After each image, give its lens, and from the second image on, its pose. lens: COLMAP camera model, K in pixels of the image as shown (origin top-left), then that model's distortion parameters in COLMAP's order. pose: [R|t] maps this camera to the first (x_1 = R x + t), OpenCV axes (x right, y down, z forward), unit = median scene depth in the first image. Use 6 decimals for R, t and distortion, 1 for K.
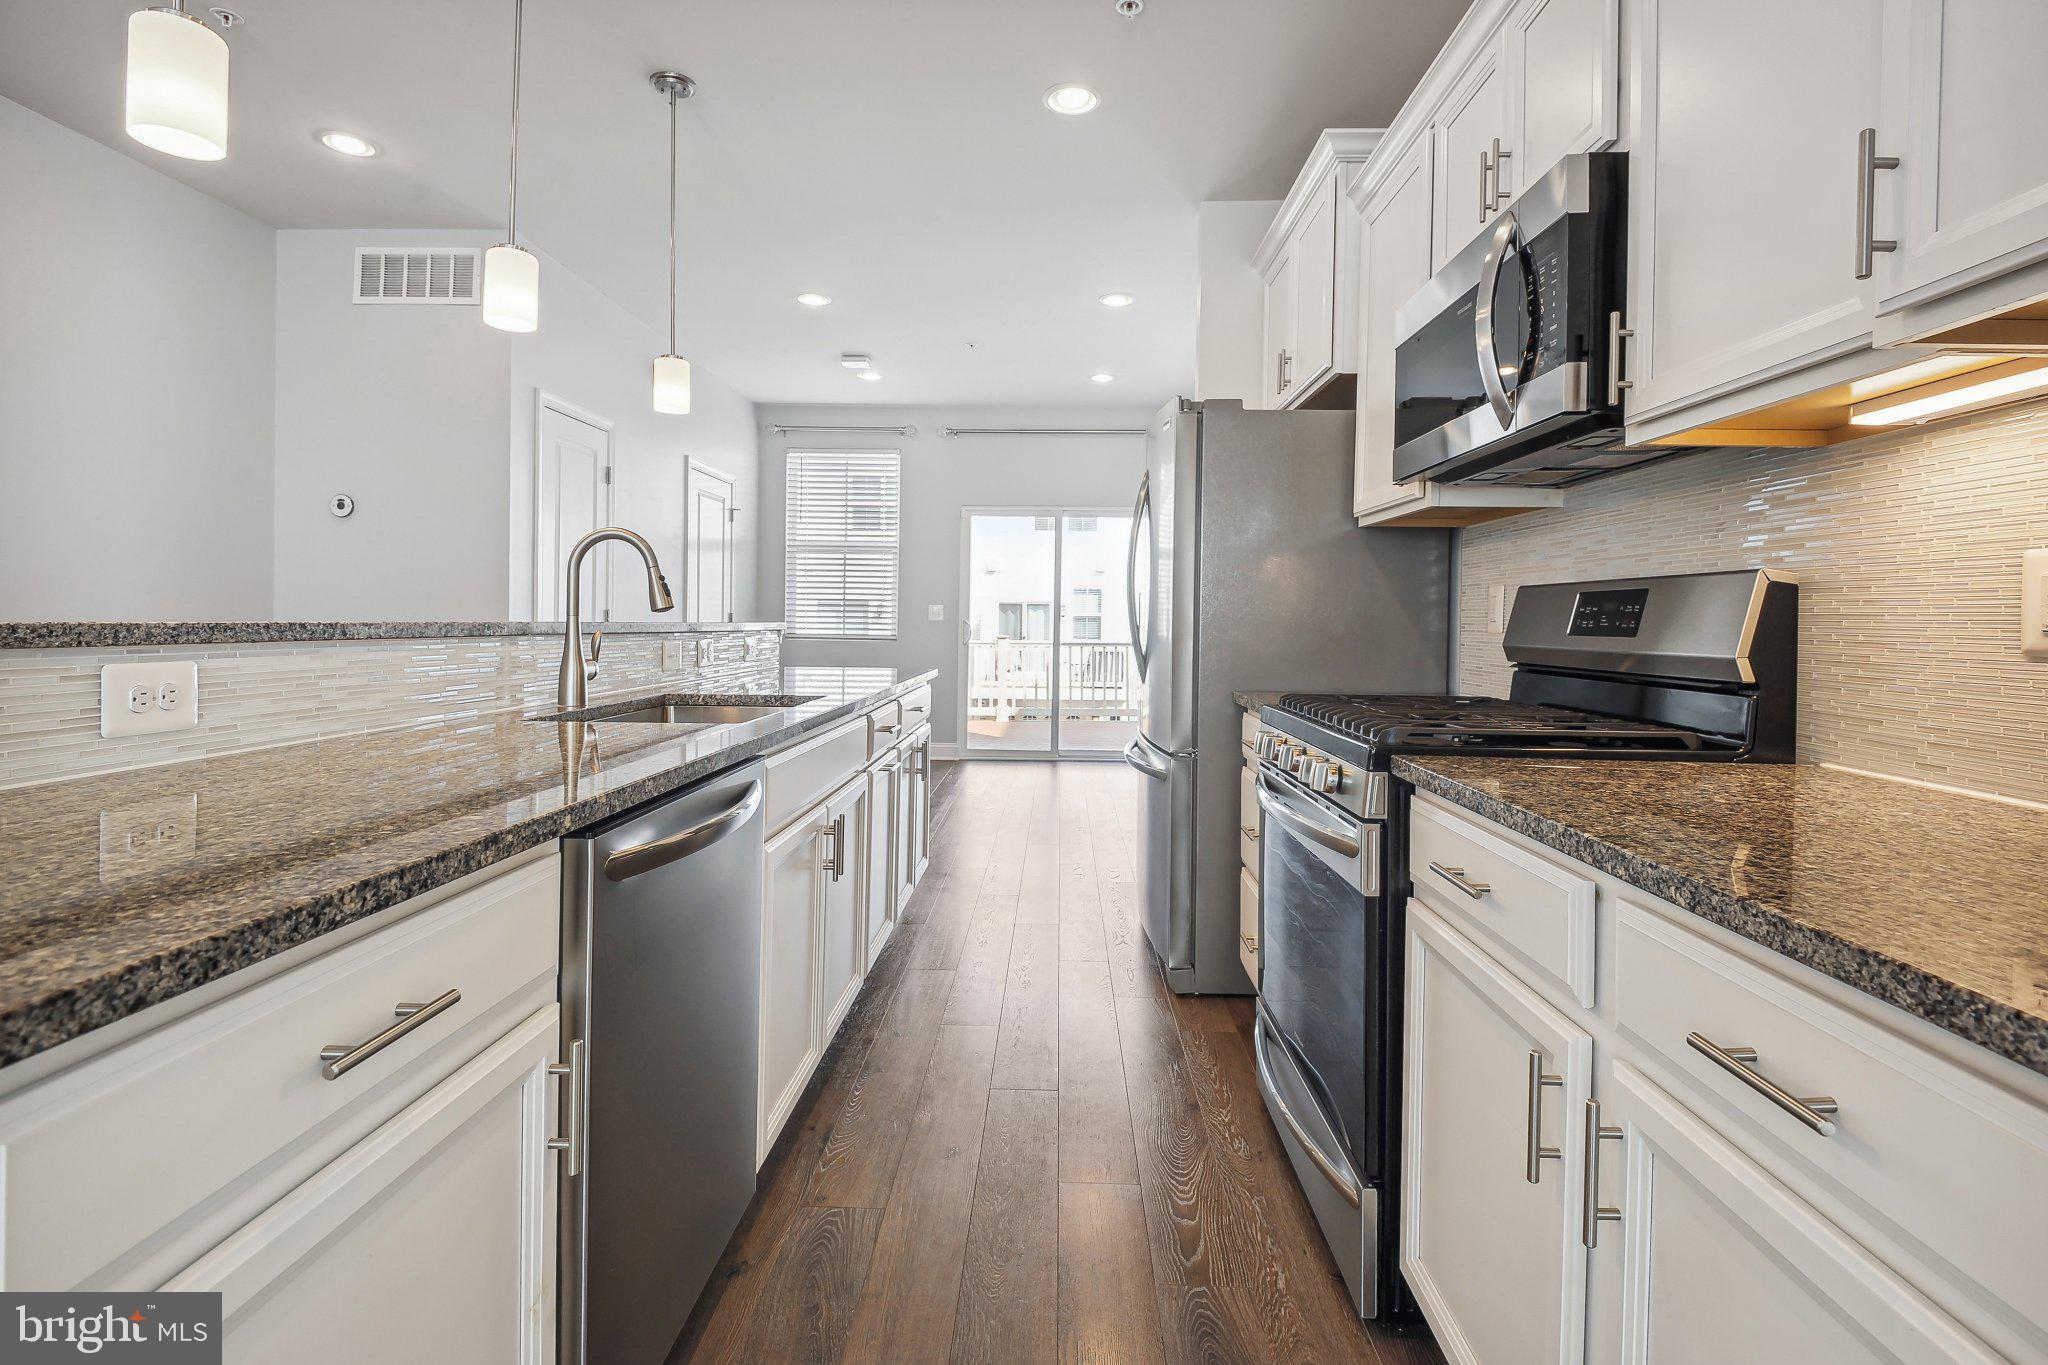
lens RADIAL K [[960.1, 0, 1024.4], [0, 960.1, 631.1], [0, 0, 1]] dist [0.000416, -0.000533]
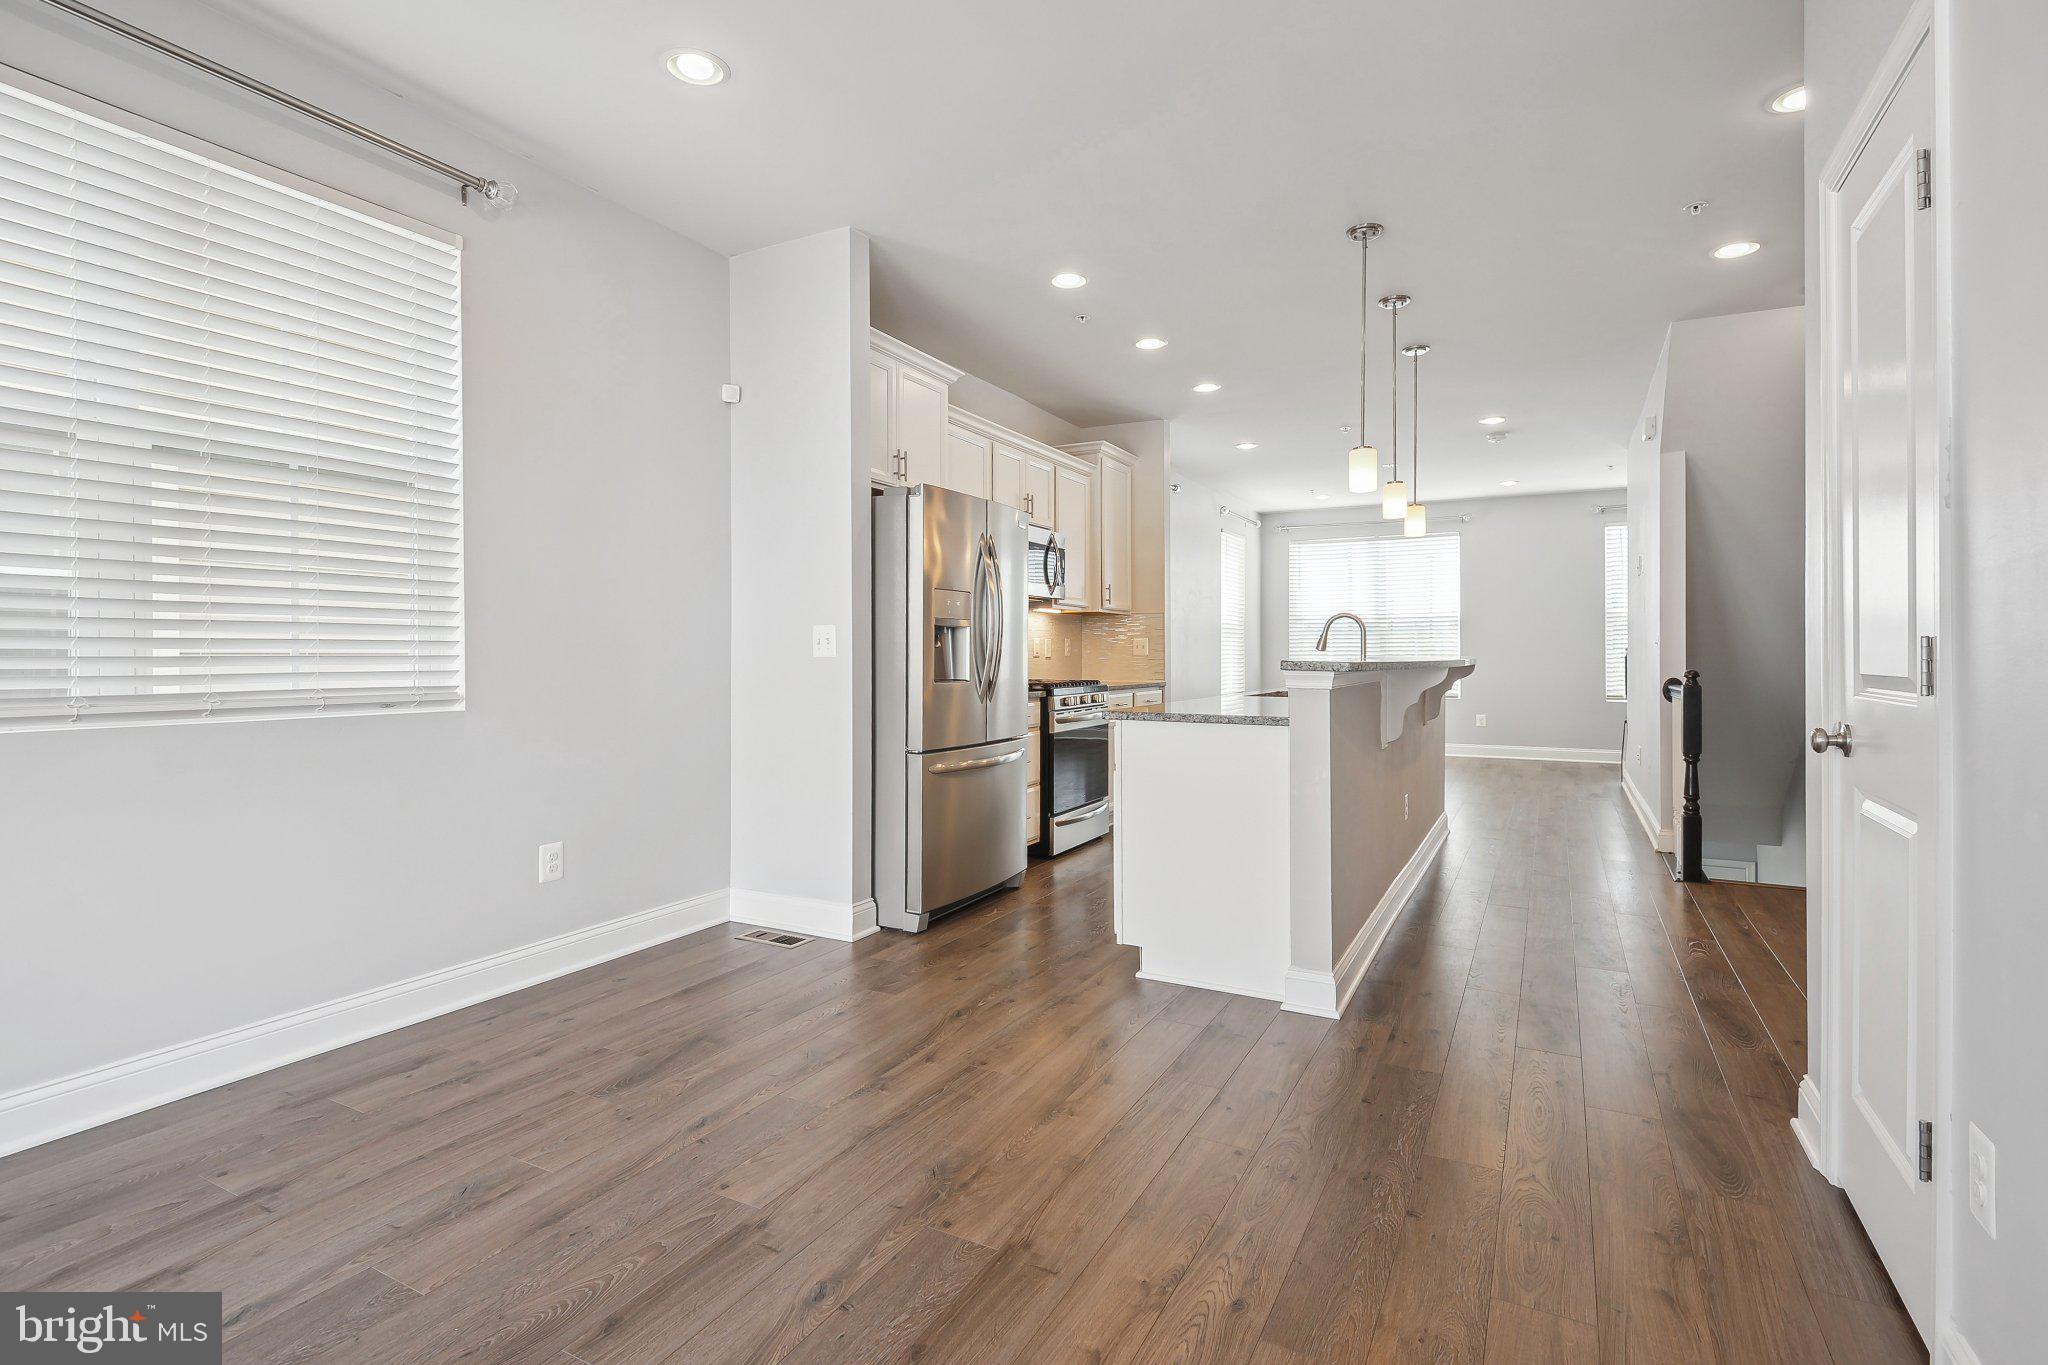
lens RADIAL K [[988.0, 0, 1011.9], [0, 988.0, 655.6], [0, 0, 1]] dist [0.001152, -0.000002]
pose [[-0.893315, -0.015549, 0.449163, -0.543957], [-0.009350, 0.999828, 0.016018, -0.031345], [-0.449334, 0.010109, -0.893306, 2.362180]]
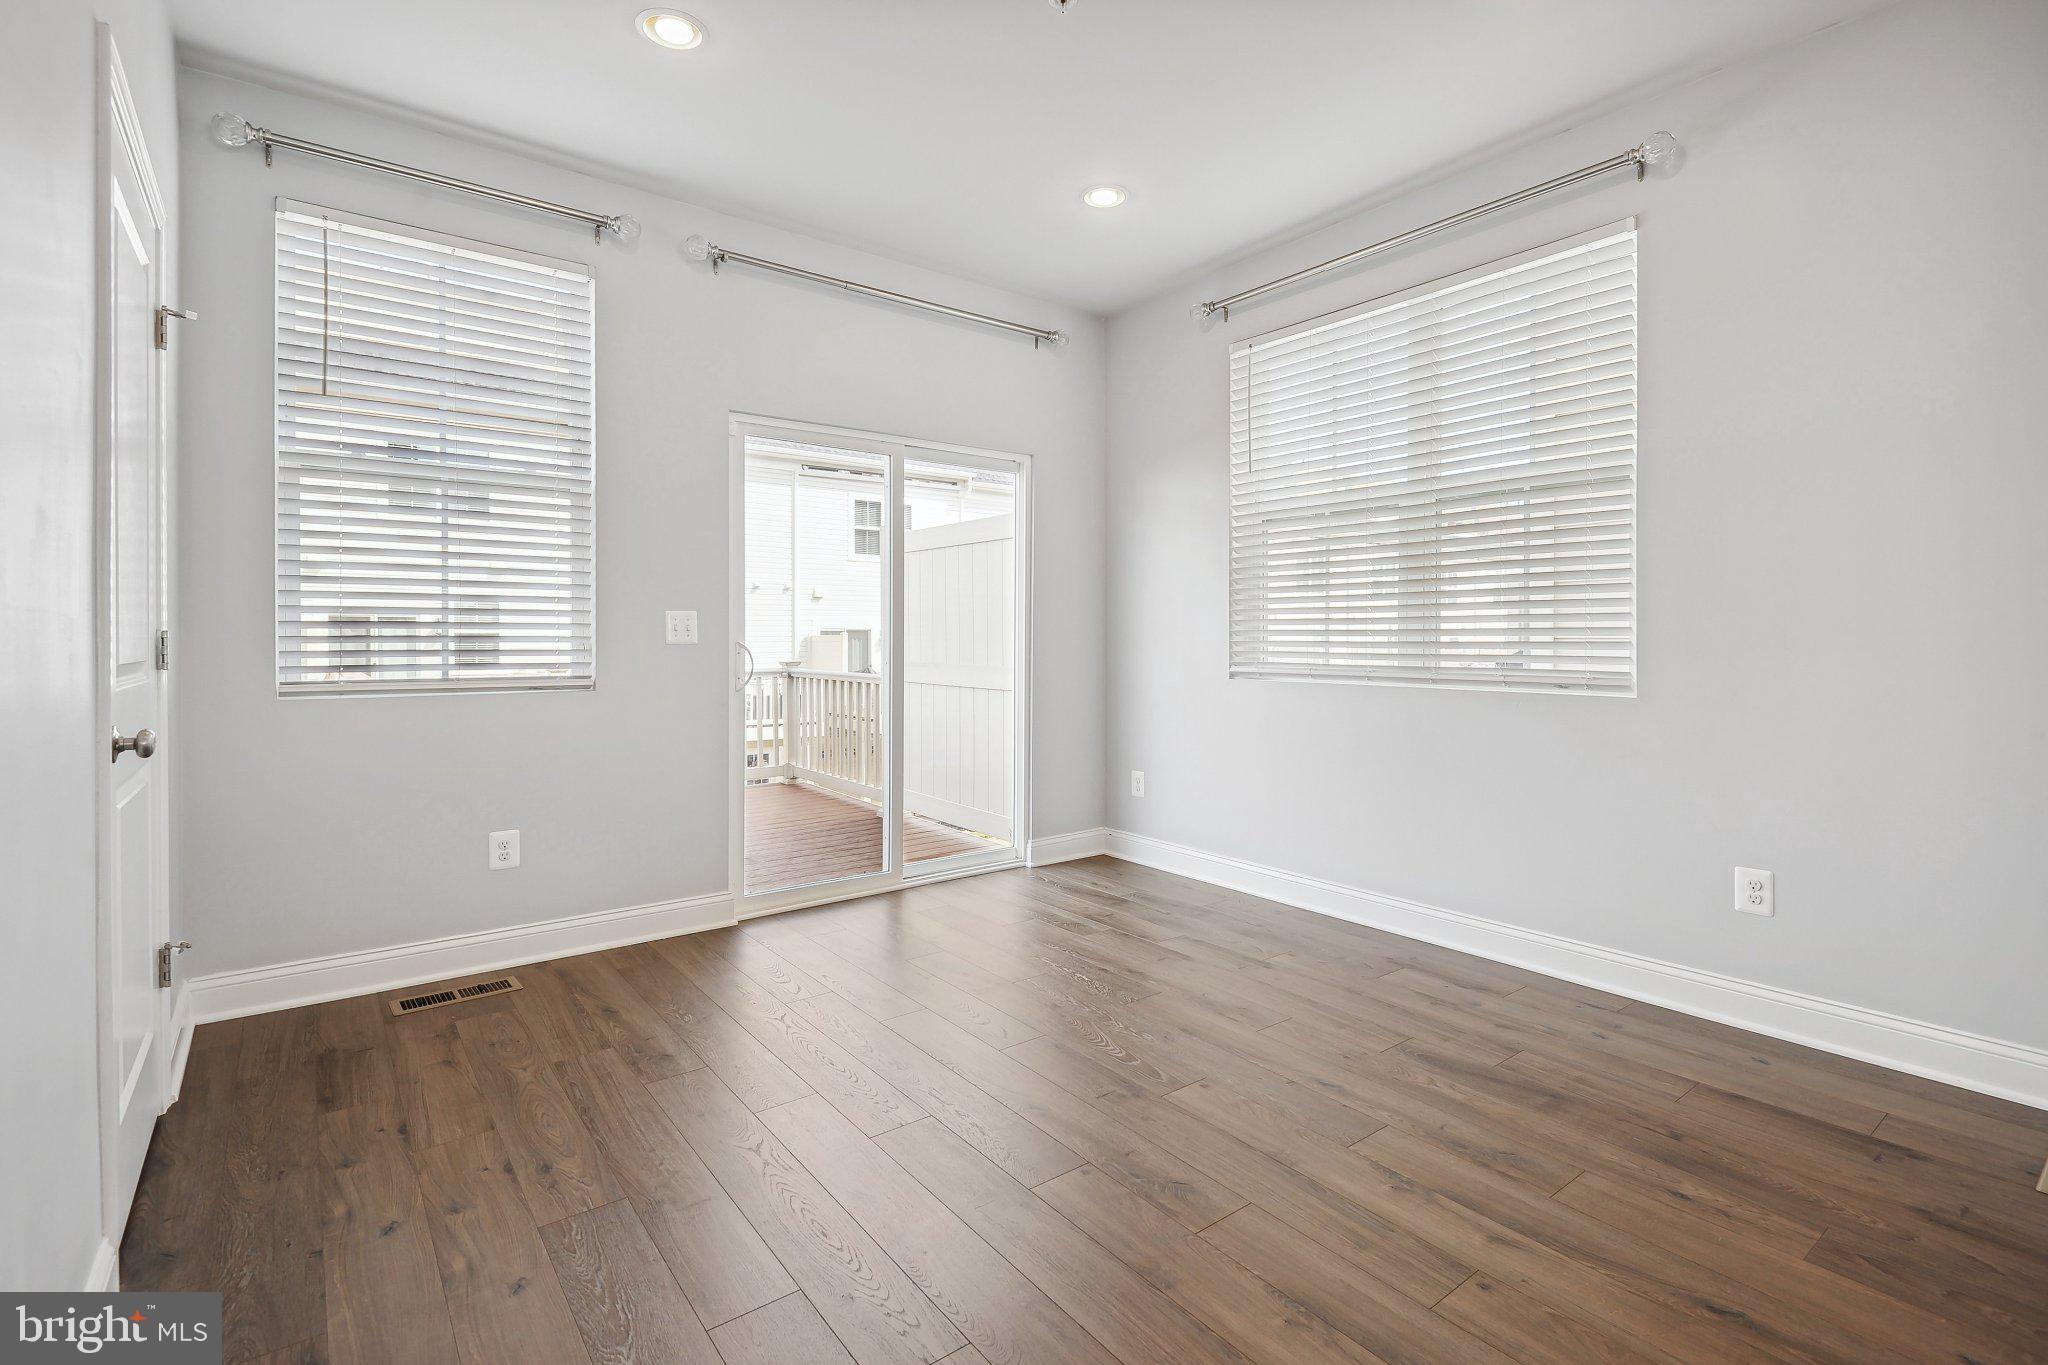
lens RADIAL K [[947.2, 0, 1029.7], [0, 947.2, 640.1], [0, 0, 1]] dist [-0.000514, -0.000679]
pose [[0.781213, -0.019141, 0.623970, -0.658221], [0.021072, 0.999769, 0.004286, -0.028882], [-0.623908, 0.009800, 0.781436, 1.360552]]
